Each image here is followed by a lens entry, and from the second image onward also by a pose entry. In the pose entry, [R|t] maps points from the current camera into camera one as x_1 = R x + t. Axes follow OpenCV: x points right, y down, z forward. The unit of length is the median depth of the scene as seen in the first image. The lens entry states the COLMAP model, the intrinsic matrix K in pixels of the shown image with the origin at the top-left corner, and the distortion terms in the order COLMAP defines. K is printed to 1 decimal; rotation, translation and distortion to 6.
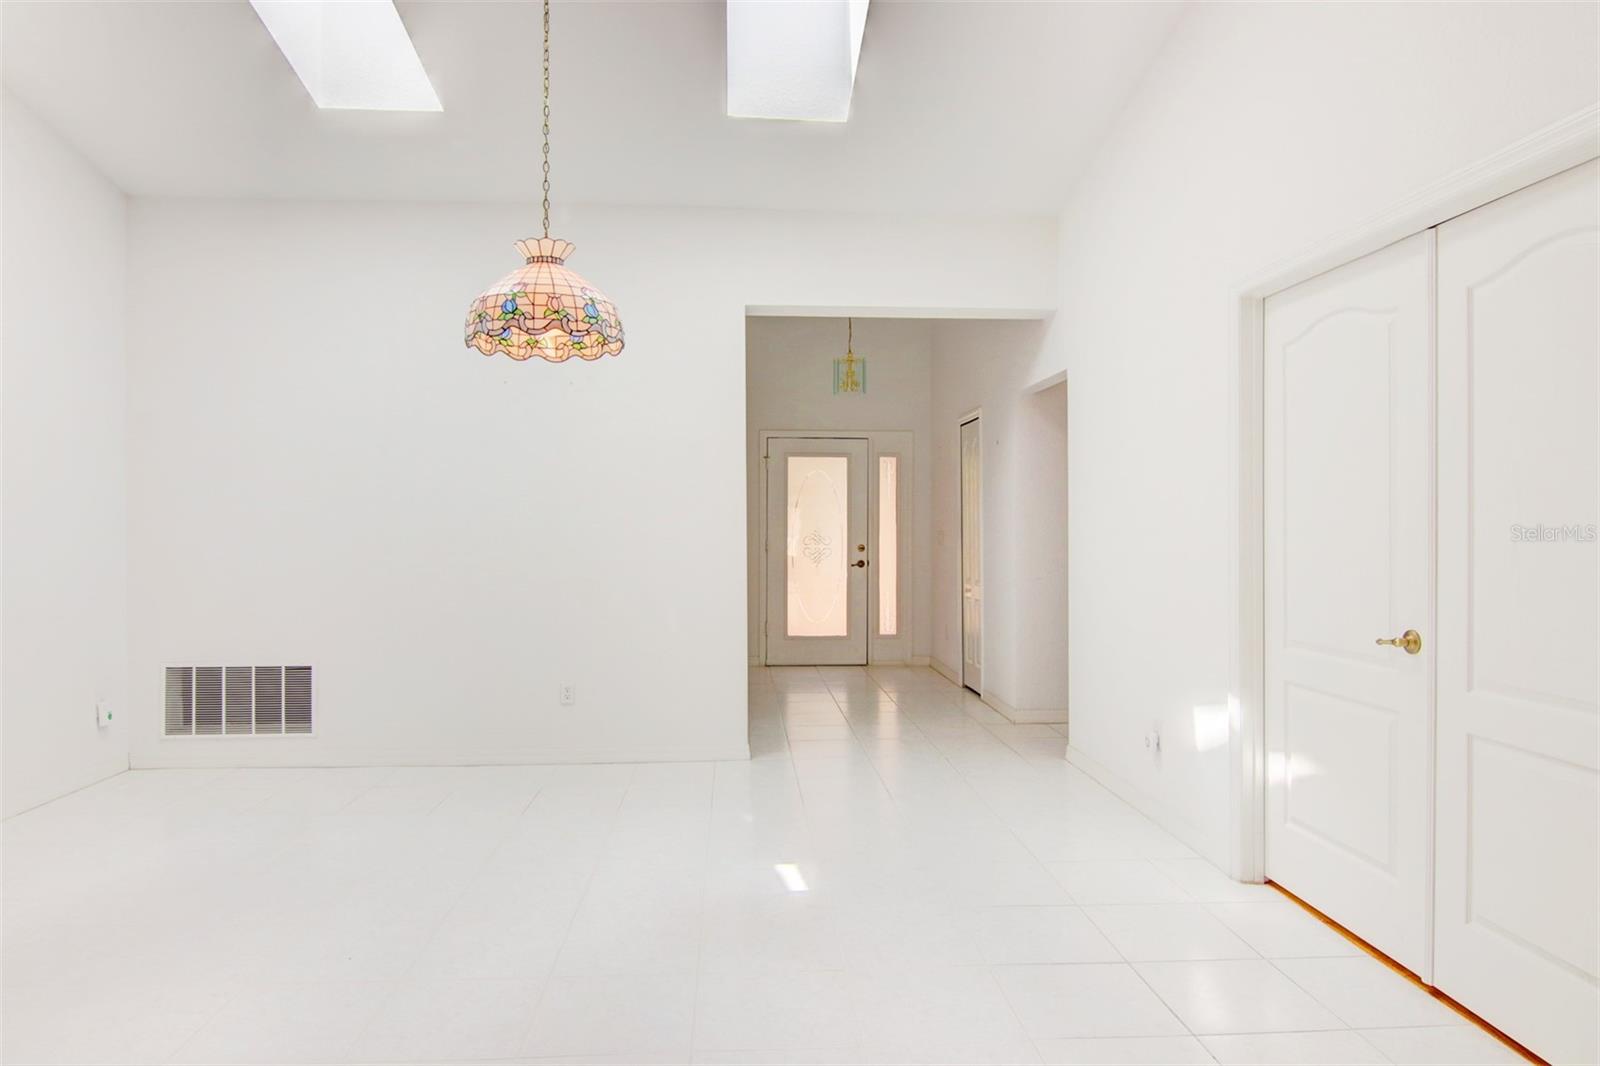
lens RADIAL K [[975.6, 0, 799.6], [0, 975.6, 527.4], [0, 0, 1]] dist [-0.000502, -0.000678]
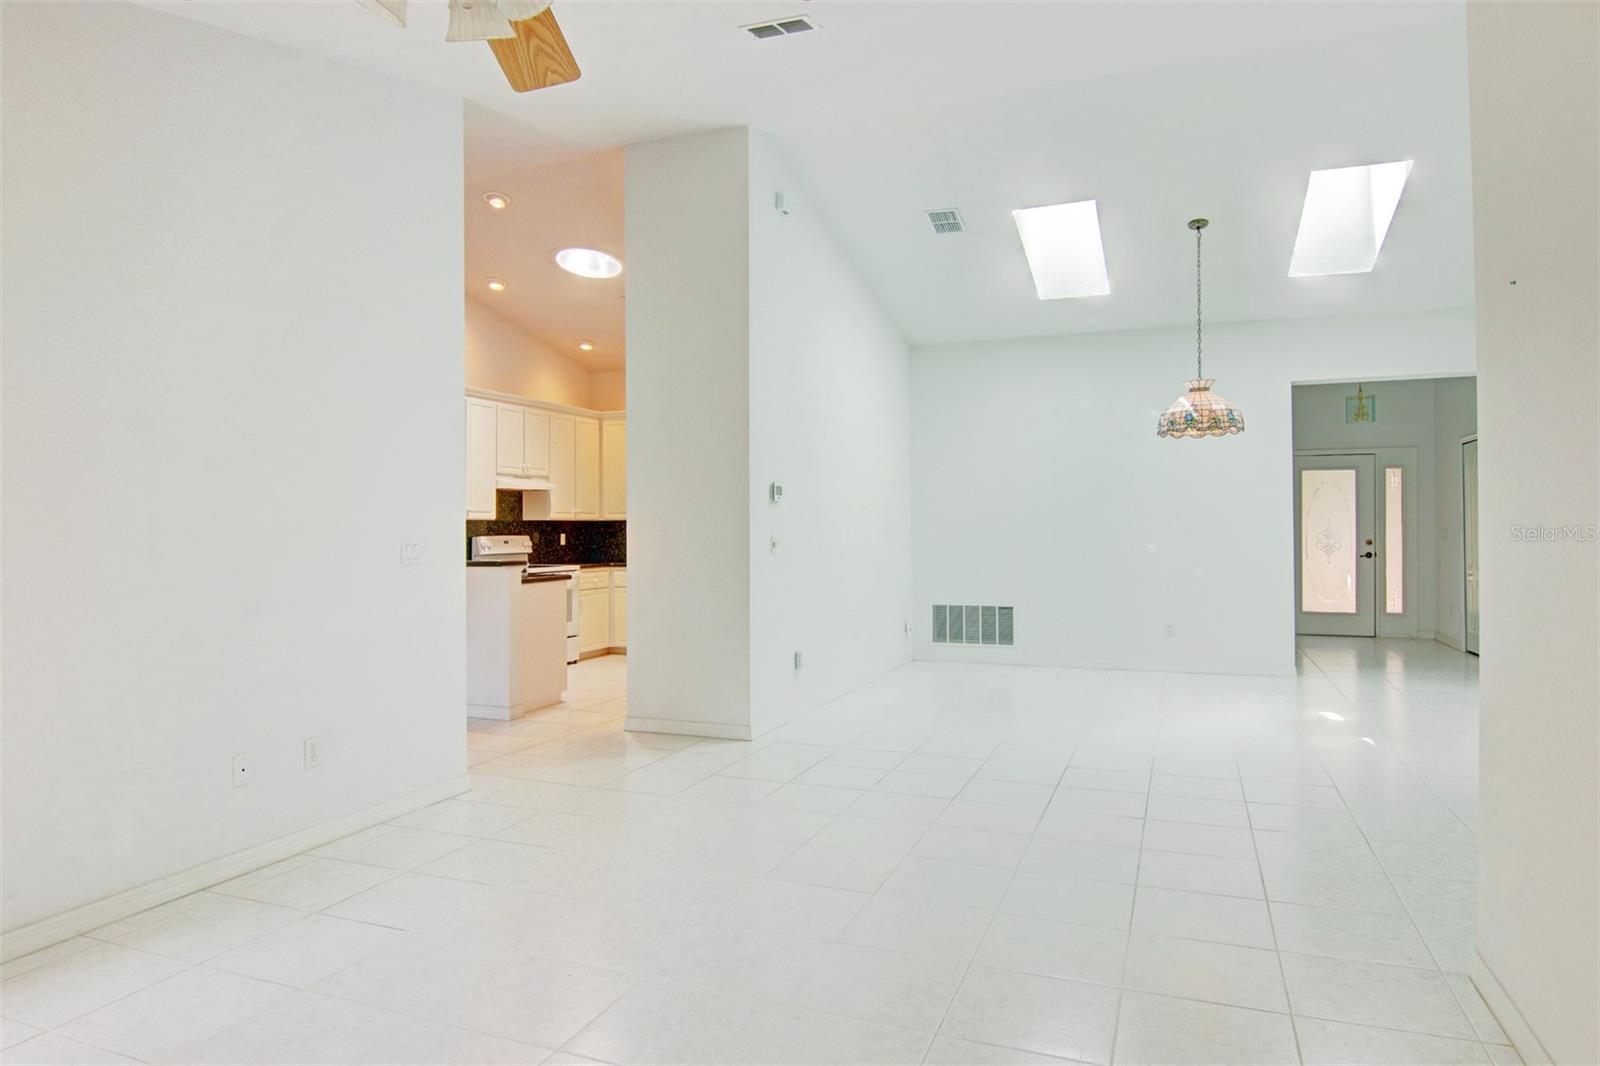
lens RADIAL K [[975.6, 0, 799.6], [0, 975.6, 527.4], [0, 0, 1]] dist [-0.000502, -0.000678]
pose [[0.902868, -0.004844, -0.429892, -0.064945], [0.004523, 0.999988, -0.001767, 0.001101], [0.429895, -0.000349, 0.902879, -0.489736]]
